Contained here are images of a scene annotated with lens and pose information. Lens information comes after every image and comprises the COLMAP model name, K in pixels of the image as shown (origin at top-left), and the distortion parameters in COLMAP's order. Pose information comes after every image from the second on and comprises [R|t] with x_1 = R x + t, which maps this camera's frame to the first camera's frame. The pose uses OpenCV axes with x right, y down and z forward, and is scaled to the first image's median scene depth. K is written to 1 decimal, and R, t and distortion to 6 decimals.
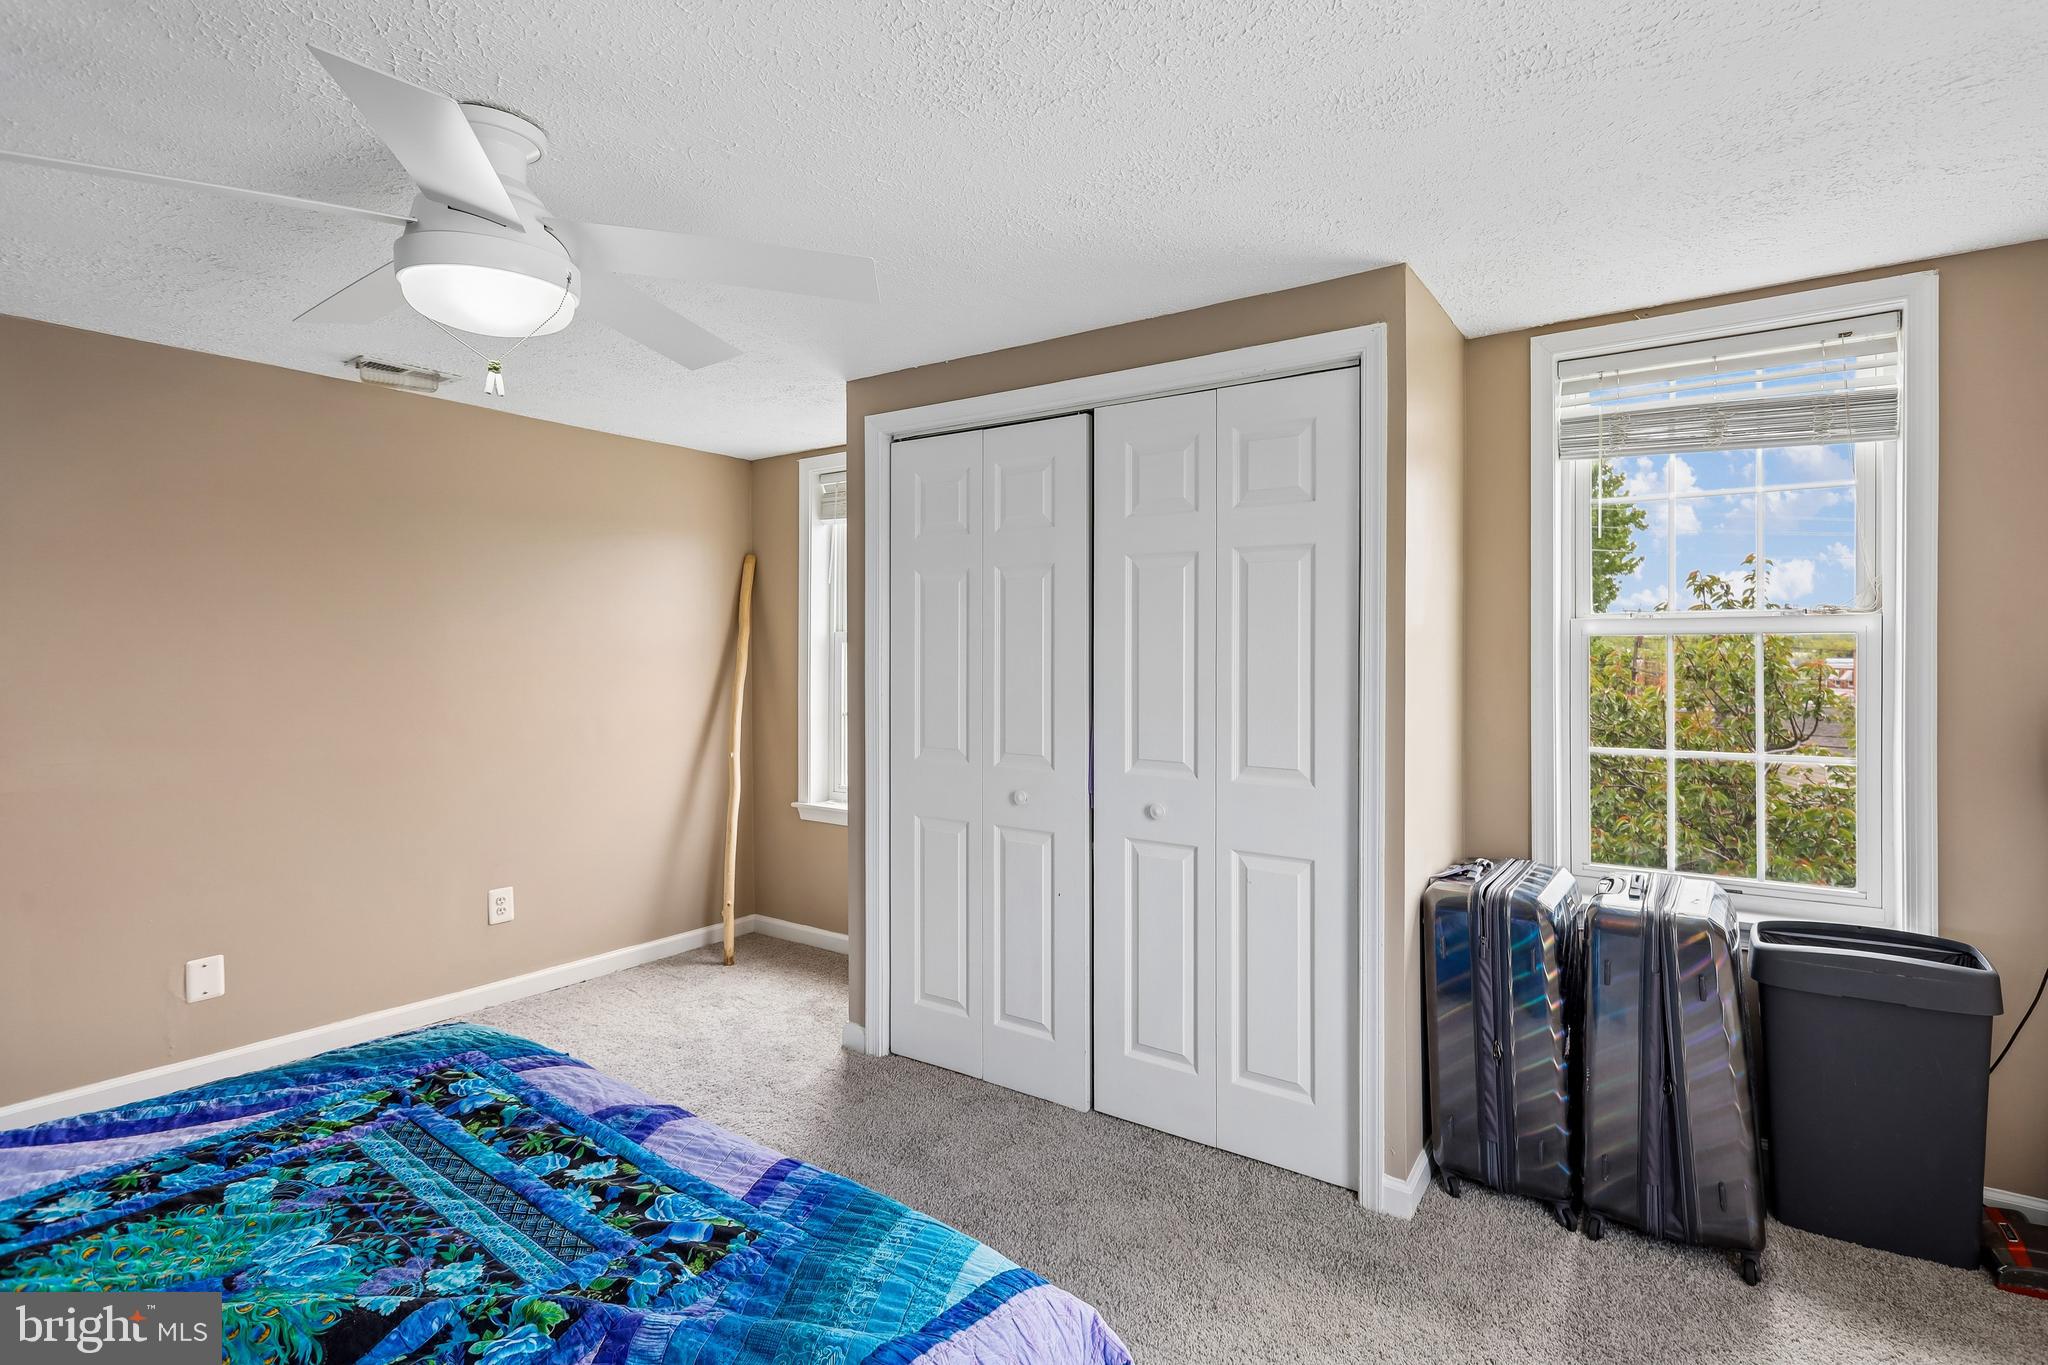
lens RADIAL K [[1010.8, 0, 1066.5], [0, 1010.8, 646.9], [0, 0, 1]] dist [-0.001750, -0.000448]
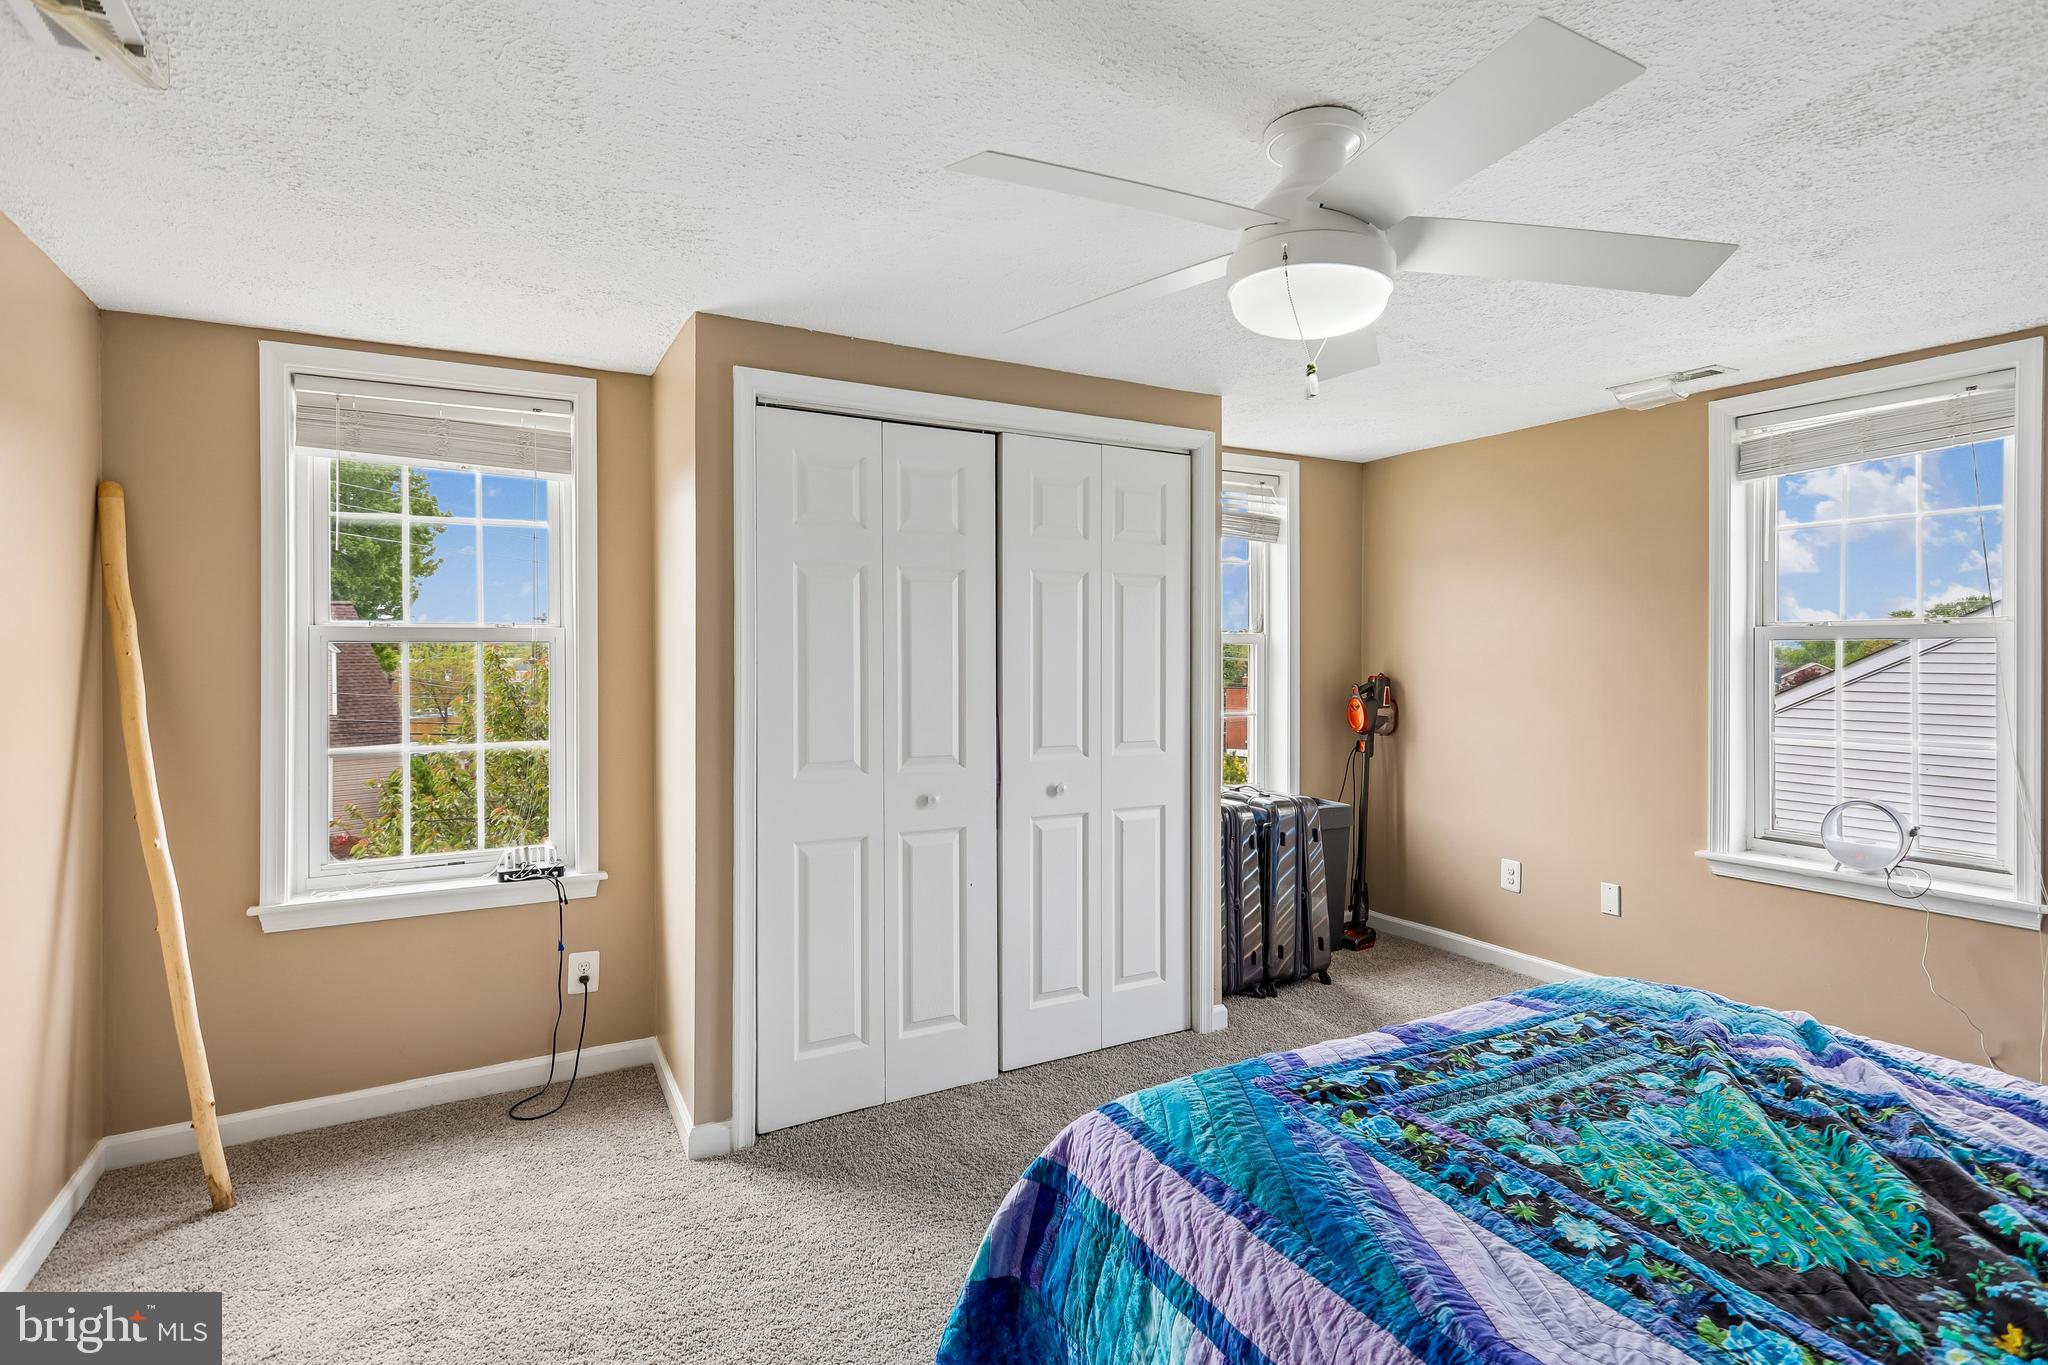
lens RADIAL K [[1010.8, 0, 1066.5], [0, 1010.8, 646.9], [0, 0, 1]] dist [-0.001750, -0.000448]
pose [[0.422084, 0.003809, 0.906549, -1.010440], [-0.000242, 0.999992, -0.004089, 0.001671], [-0.906557, 0.001507, 0.422081, 0.509400]]
